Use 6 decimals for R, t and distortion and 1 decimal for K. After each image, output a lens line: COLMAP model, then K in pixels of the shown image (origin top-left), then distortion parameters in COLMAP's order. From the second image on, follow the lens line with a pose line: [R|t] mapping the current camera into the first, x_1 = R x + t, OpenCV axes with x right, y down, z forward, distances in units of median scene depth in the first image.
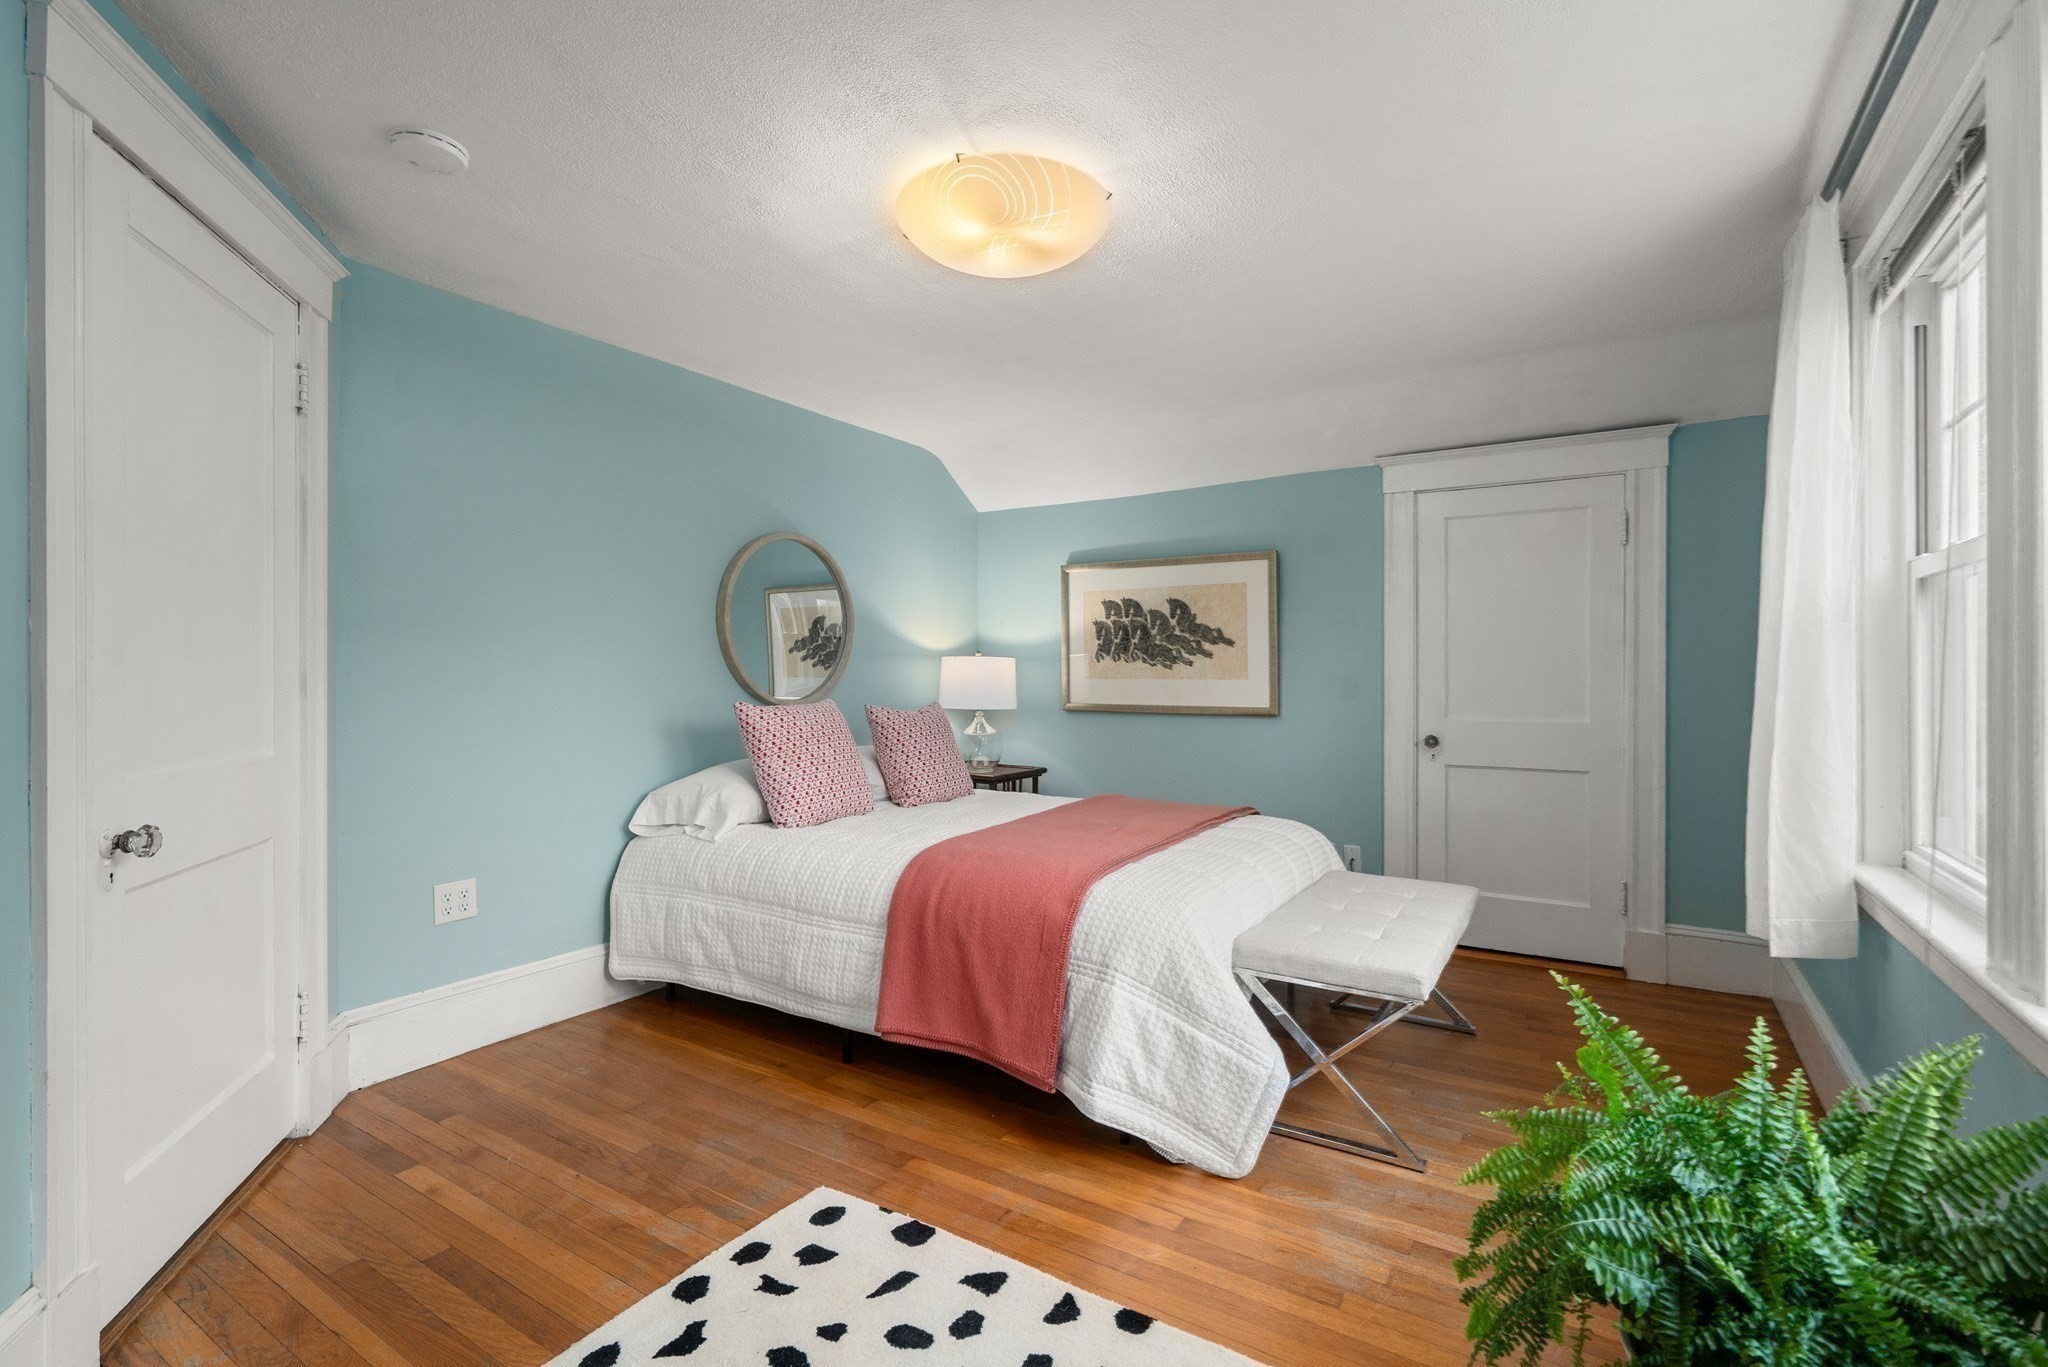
lens RADIAL K [[919.7, 0, 1019.3], [0, 919.7, 675.6], [0, 0, 1]] dist [-0.001447, 0.000141]
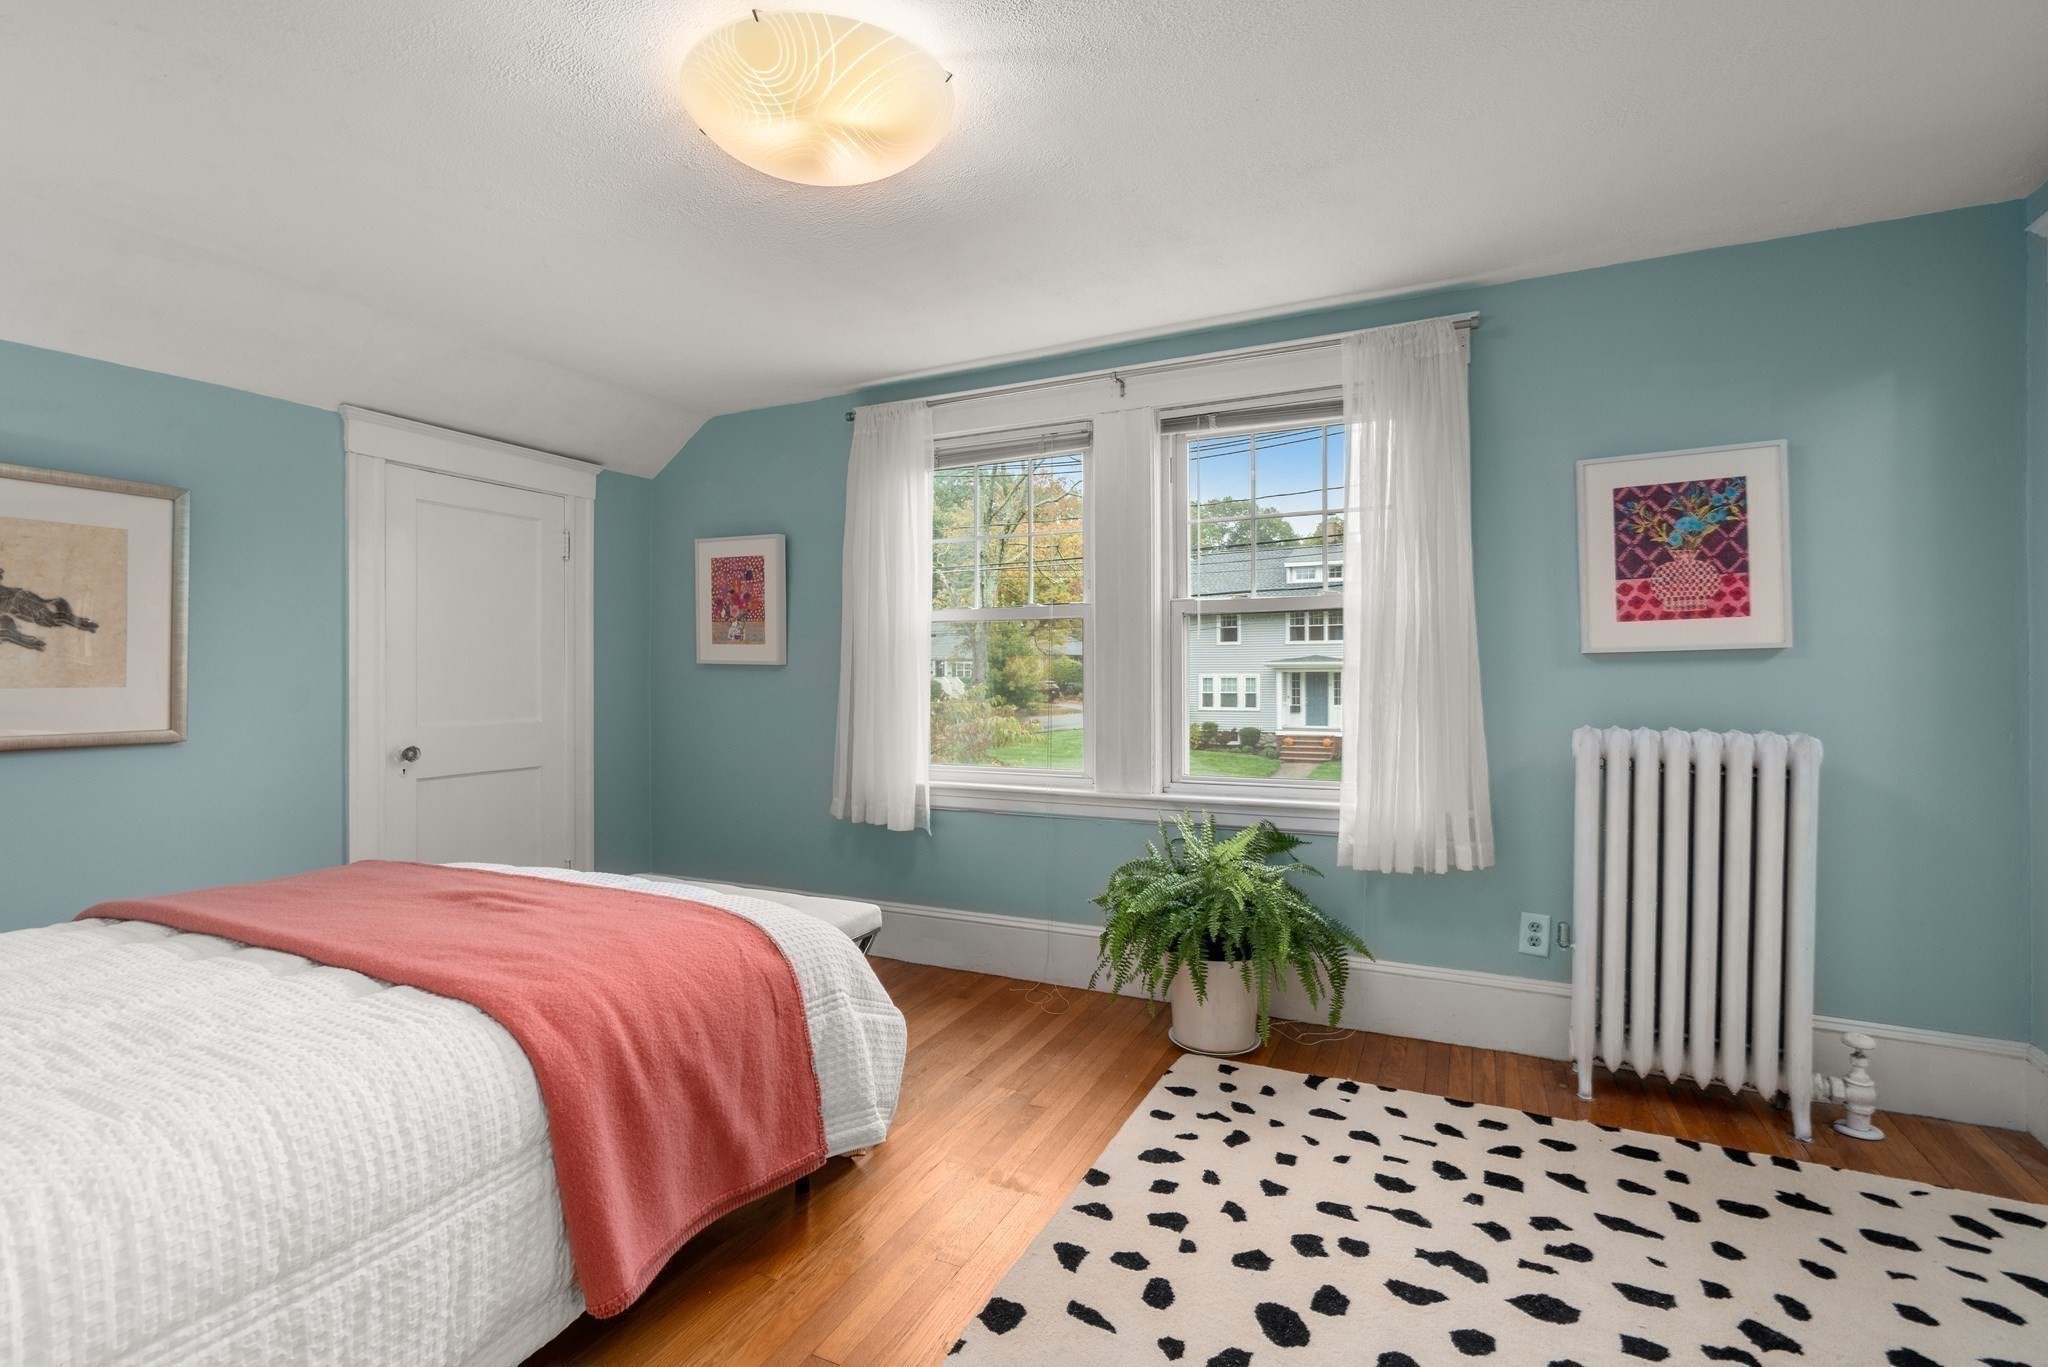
lens RADIAL K [[919.7, 0, 1019.3], [0, 919.7, 675.6], [0, 0, 1]] dist [-0.001447, 0.000141]
pose [[-0.106708, -0.001365, 0.994290, -0.475051], [0.009284, 0.999954, 0.002369, 0.000843], [-0.994247, 0.009484, -0.106690, 0.519908]]
